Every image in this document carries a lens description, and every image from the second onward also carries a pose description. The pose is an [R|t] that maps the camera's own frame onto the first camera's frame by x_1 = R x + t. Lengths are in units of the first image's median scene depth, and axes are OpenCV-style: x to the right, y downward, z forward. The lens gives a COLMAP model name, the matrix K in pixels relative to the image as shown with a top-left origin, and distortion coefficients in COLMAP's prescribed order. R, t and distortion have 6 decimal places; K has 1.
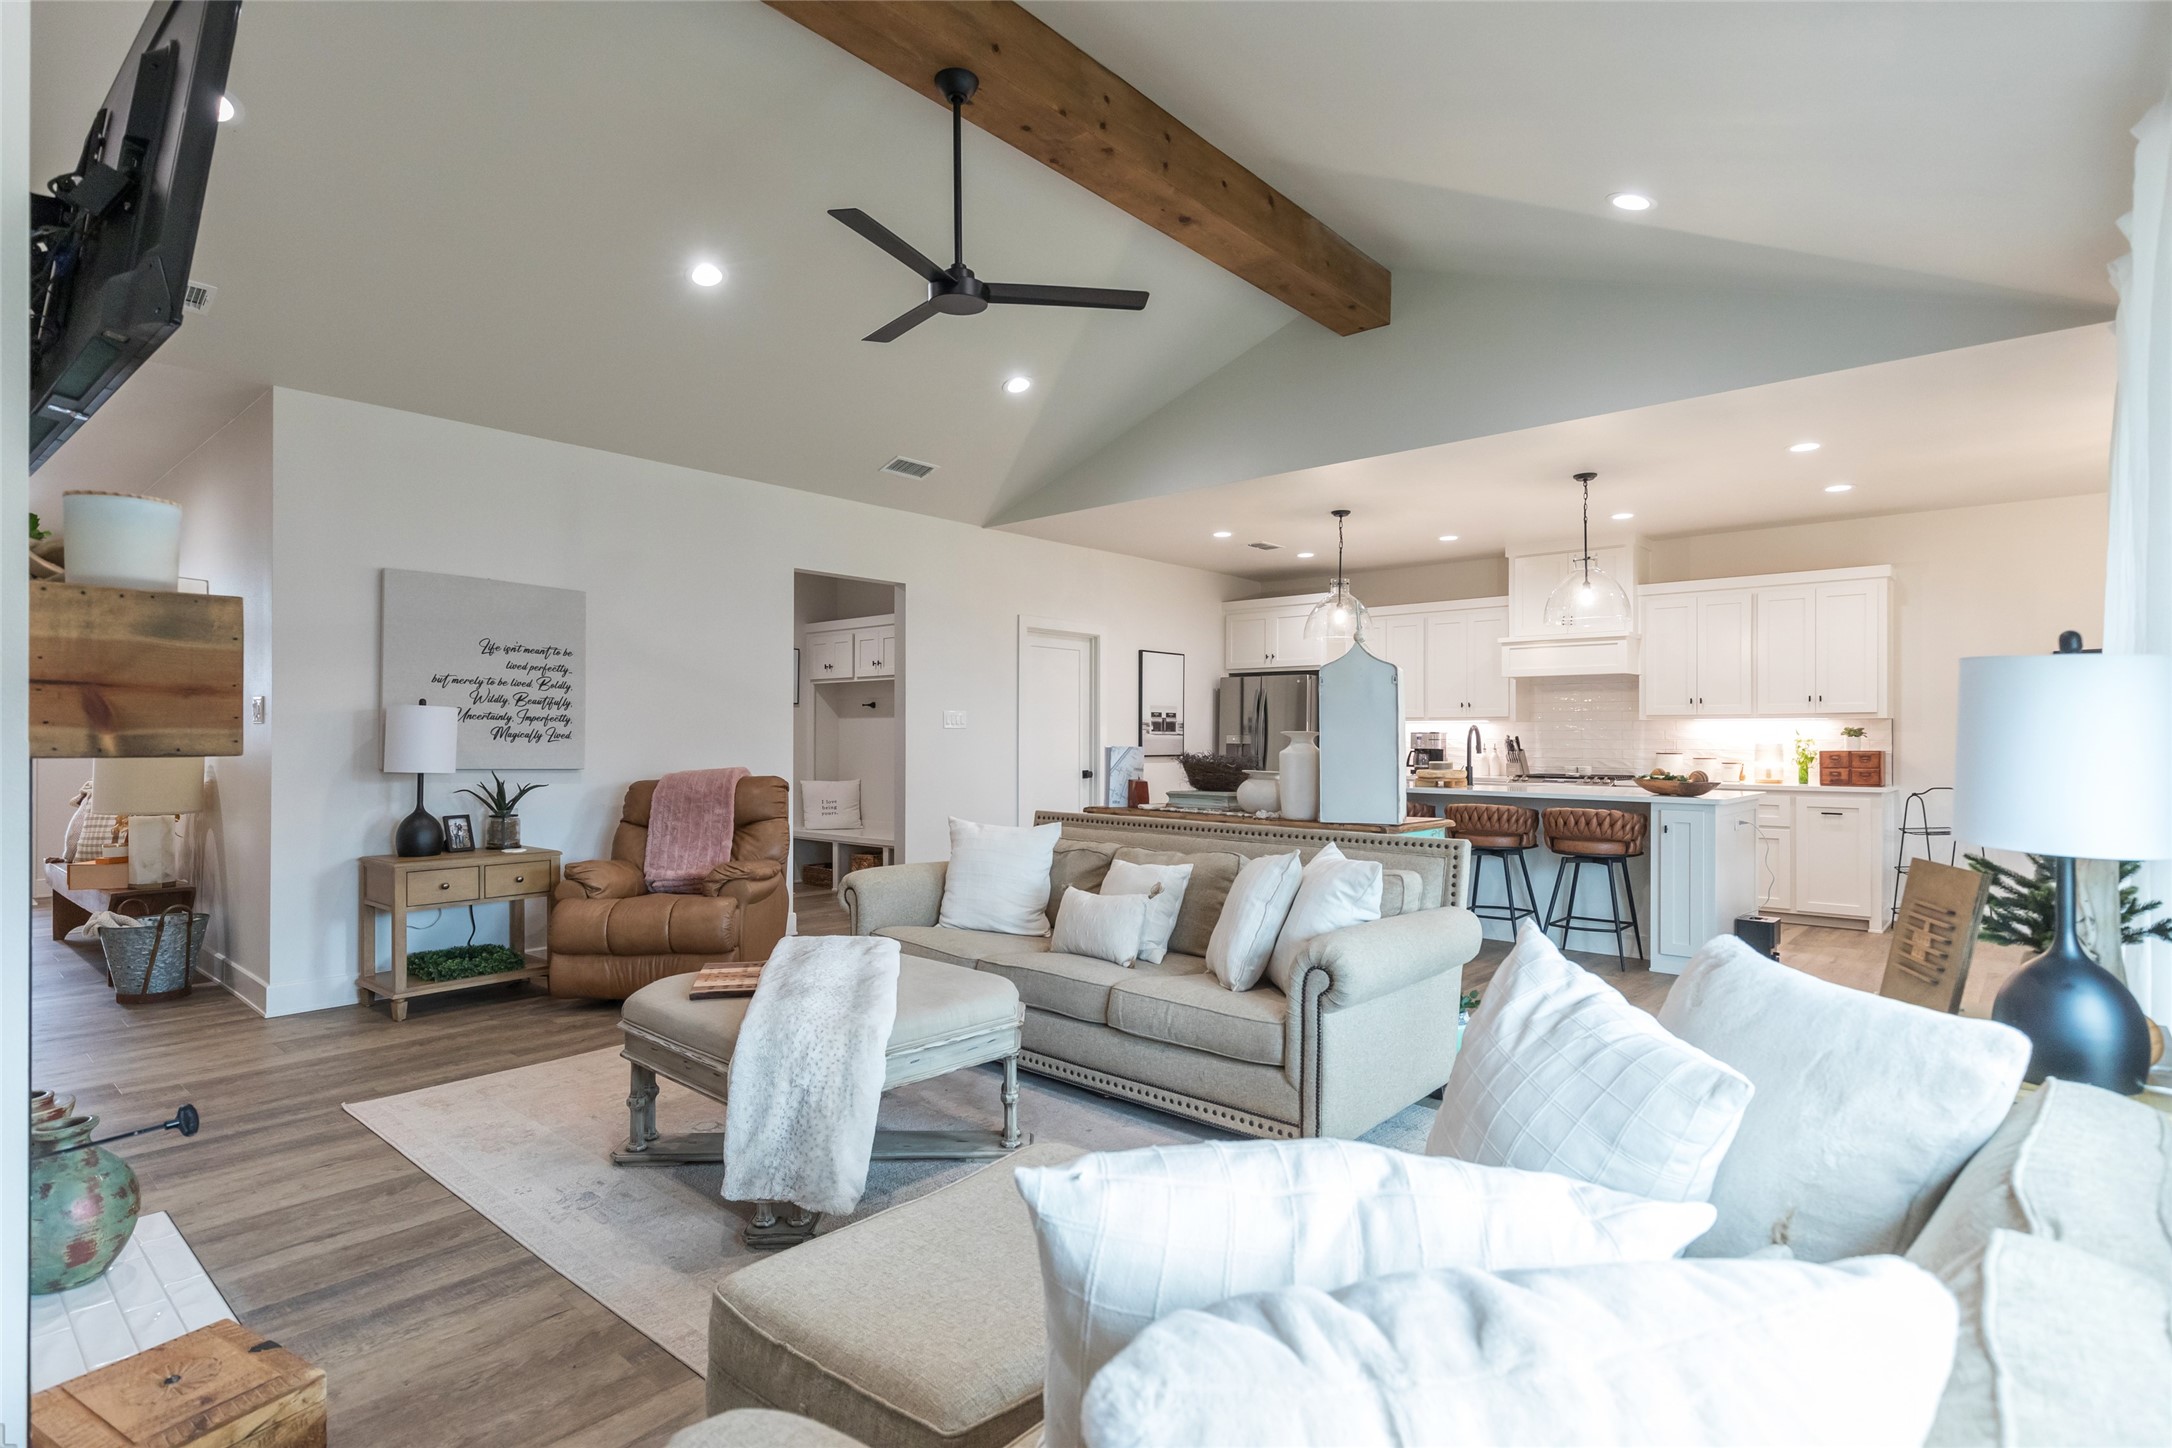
lens RADIAL K [[1076.6, 0, 1086.0], [0, 1076.6, 724.0], [0, 0, 1]] dist [-0.001714, -0.000065]
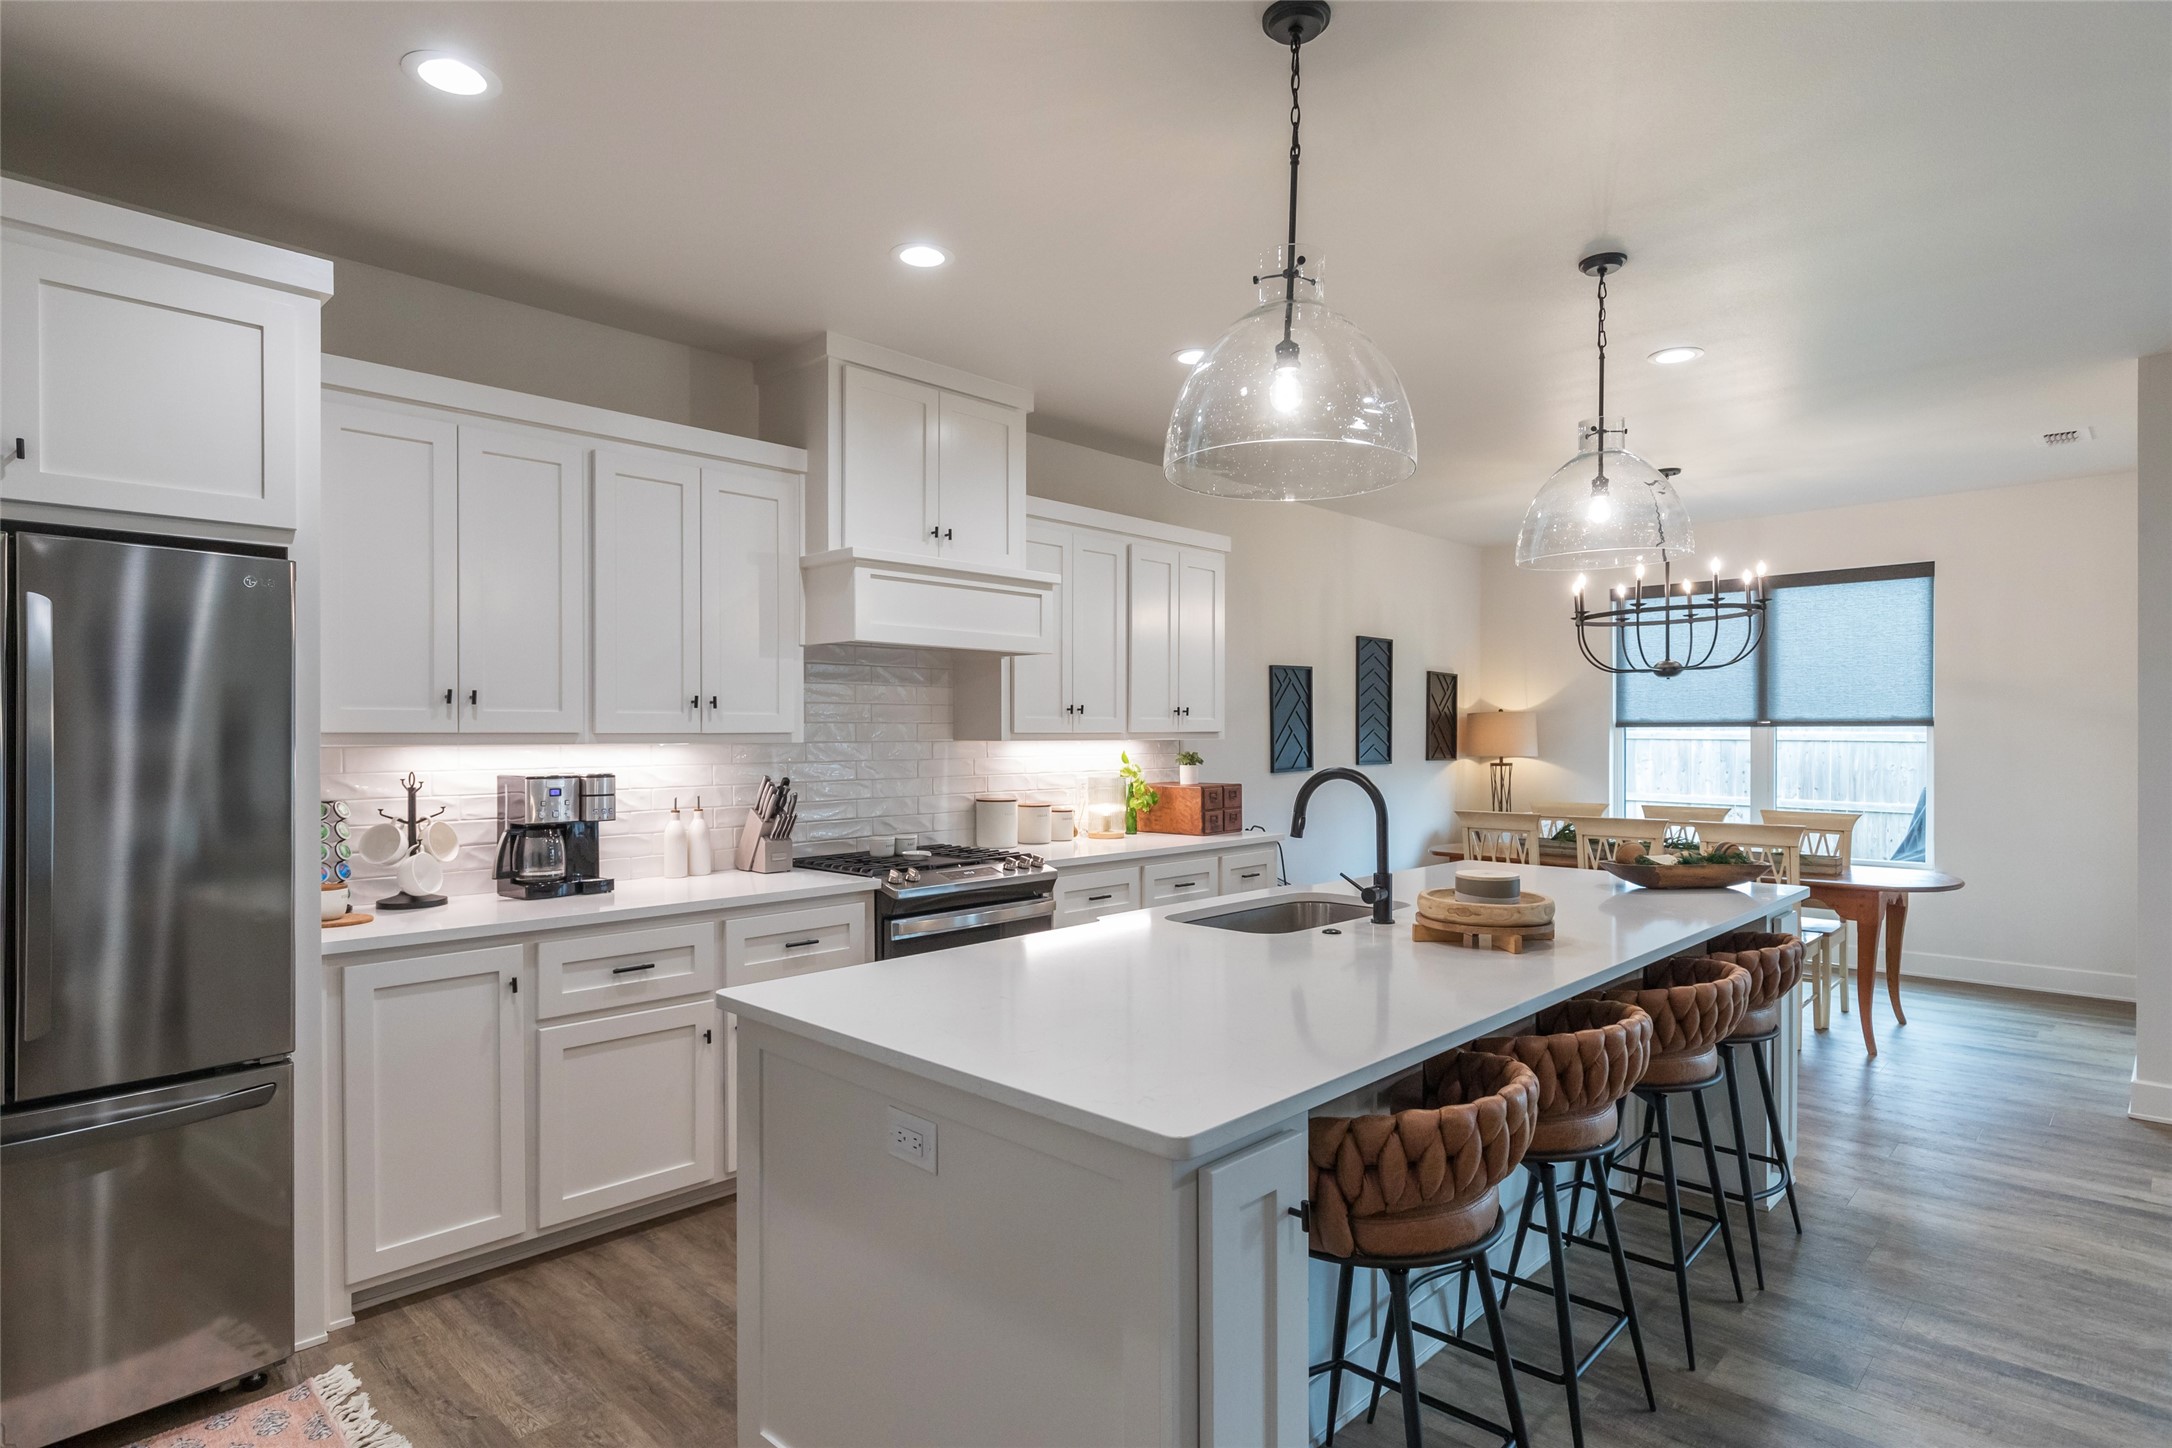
lens RADIAL K [[1143.4, 0, 1086.0], [0, 1143.4, 724.0], [0, 0, 1]] dist [0.000428, 0.000313]
pose [[0.045014, 0.006252, 0.998967, -0.055985], [-0.008861, 0.999944, -0.005859, -0.010006], [-0.998947, -0.008588, 0.045067, 0.982451]]
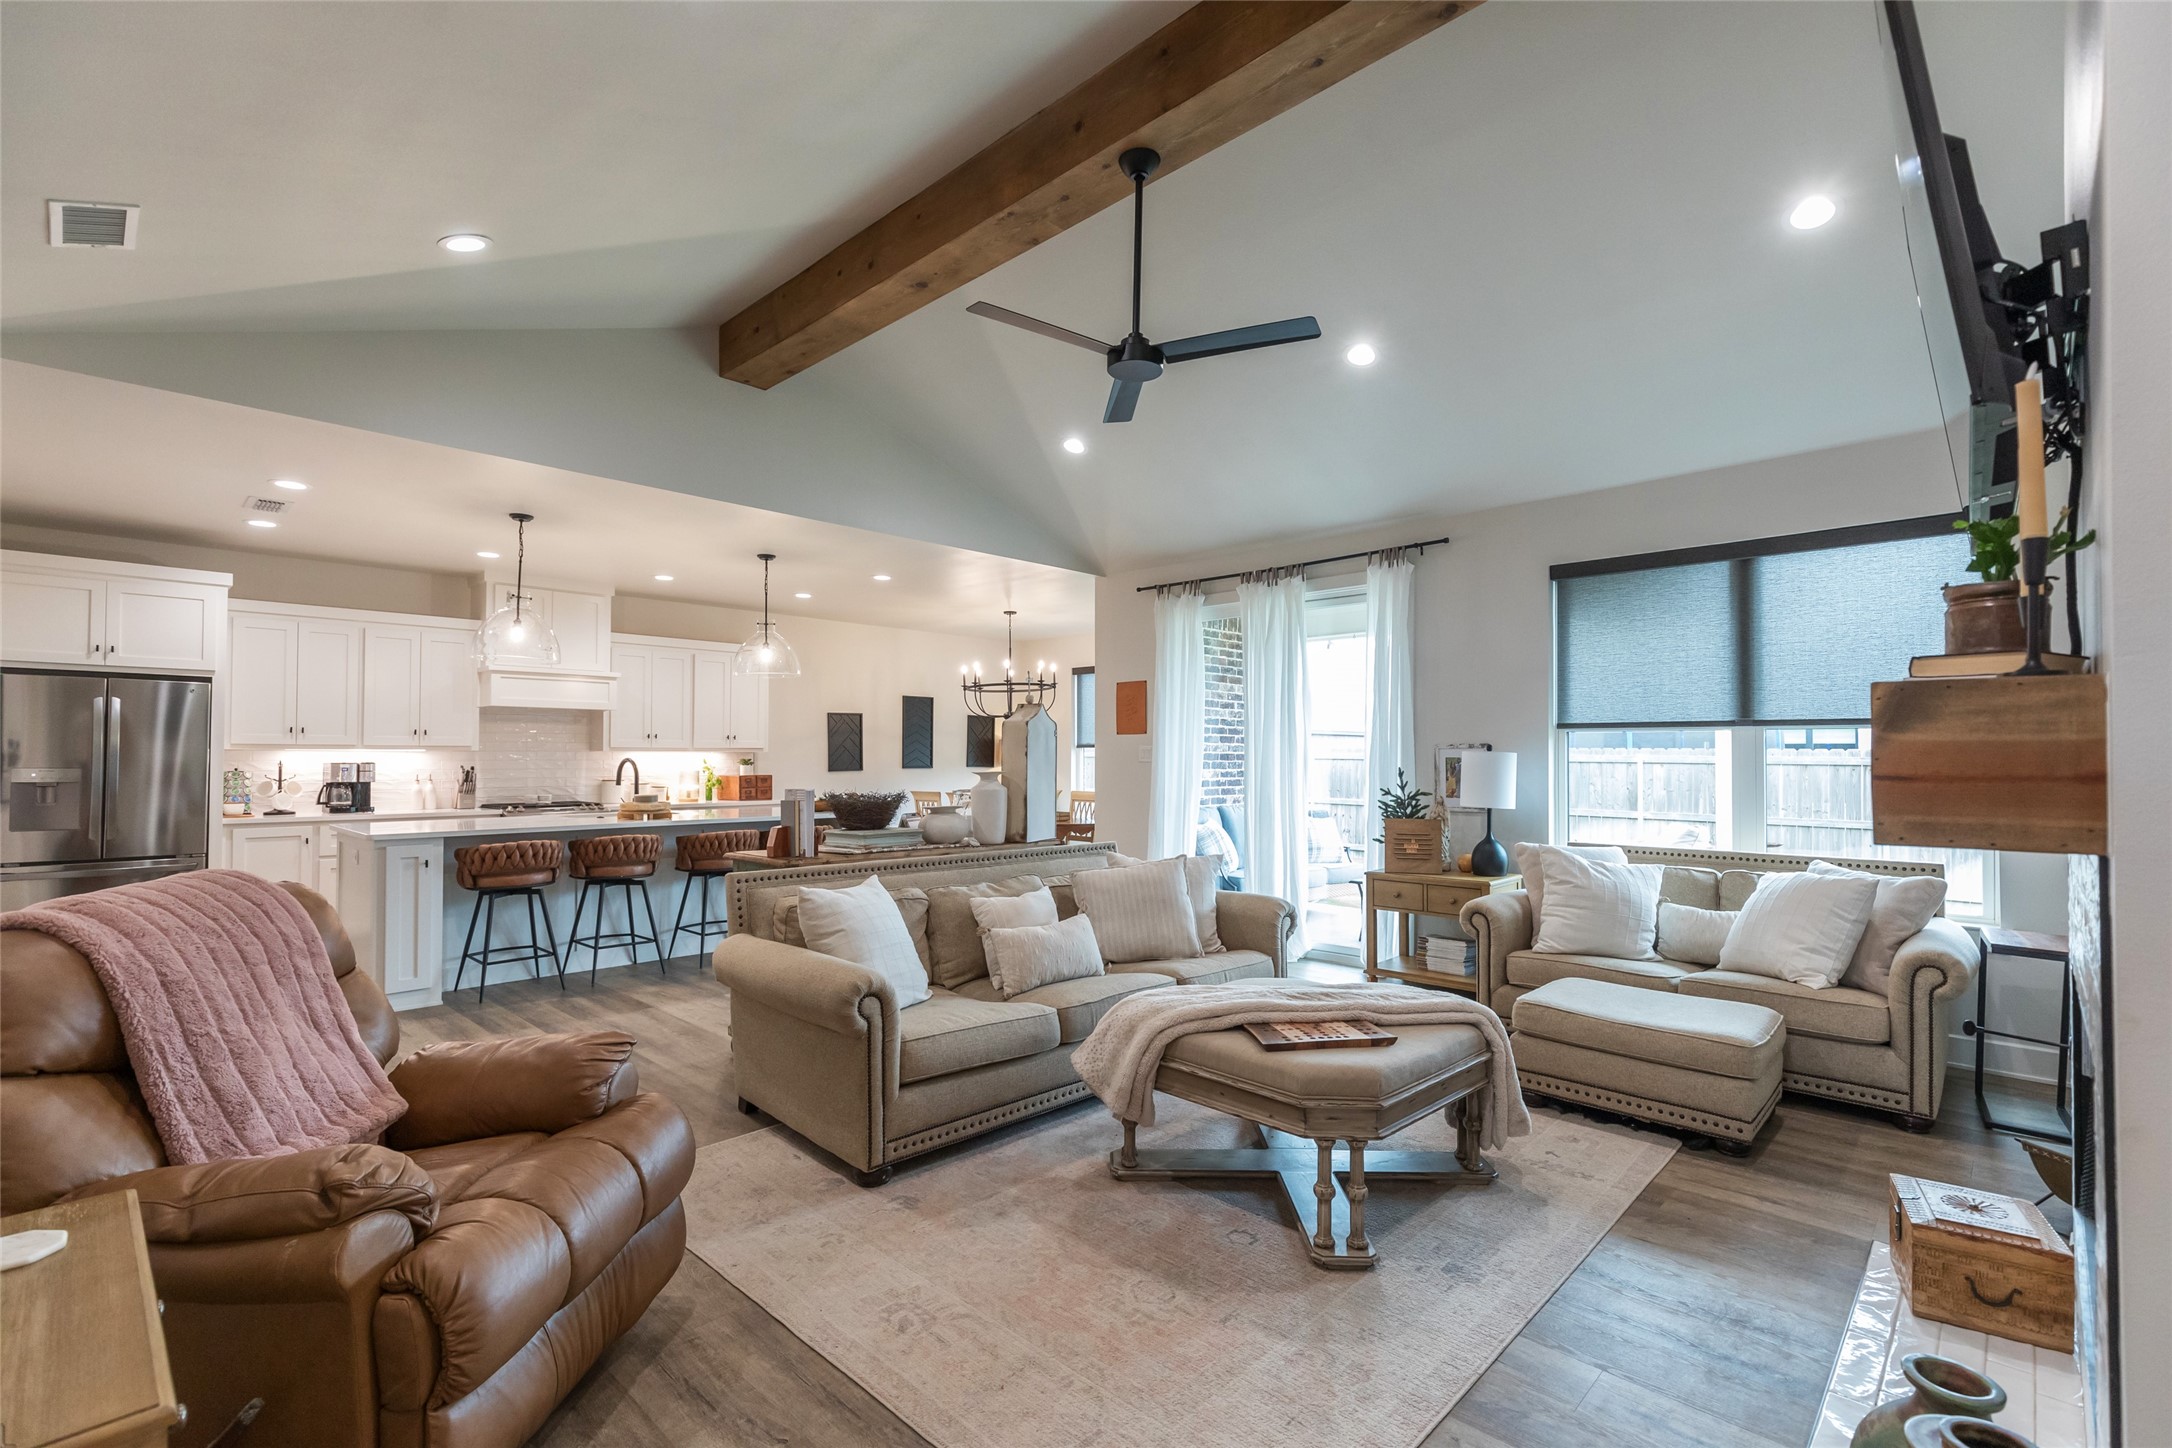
lens RADIAL K [[978.4, 0, 1086.0], [0, 978.4, 724.0], [0, 0, 1]] dist [0.004175, 0.000603]
pose [[0.054010, 0.032015, 0.998027, -0.500066], [-0.011335, 0.999441, -0.031447, -0.005943], [-0.998476, -0.009614, 0.054343, 0.468519]]
